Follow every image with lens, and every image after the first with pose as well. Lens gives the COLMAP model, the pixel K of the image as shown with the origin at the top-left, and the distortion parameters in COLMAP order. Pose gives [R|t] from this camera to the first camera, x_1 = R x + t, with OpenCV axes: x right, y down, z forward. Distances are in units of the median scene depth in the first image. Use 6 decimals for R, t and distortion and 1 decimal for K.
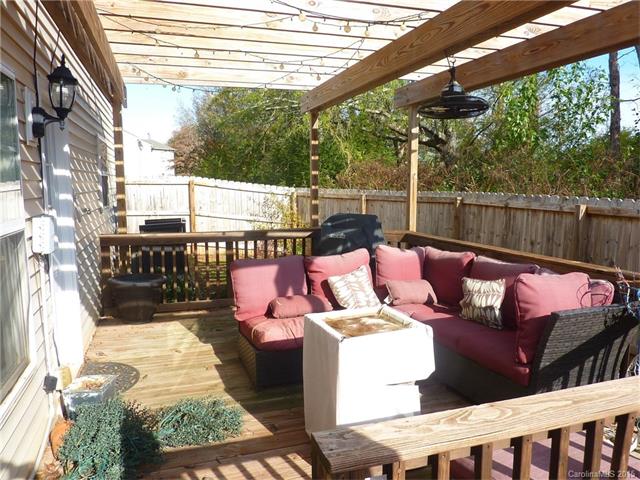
lens RADIAL K [[476.6, 0, 326.1], [0, 476.6, 241.0], [0, 0, 1]] dist [-0.049254, -0.000994]
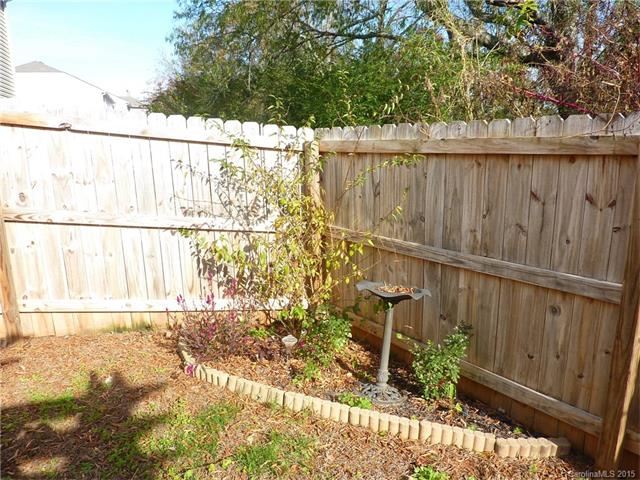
lens RADIAL K [[476.6, 0, 323.4], [0, 476.6, 242.9], [0, 0, 1]] dist [-0.049254, -0.000994]
pose [[0.999771, -0.019224, -0.009422, -0.056911], [0.019928, 0.996484, 0.081381, -0.058087], [0.007824, -0.081550, 0.996639, 0.657395]]
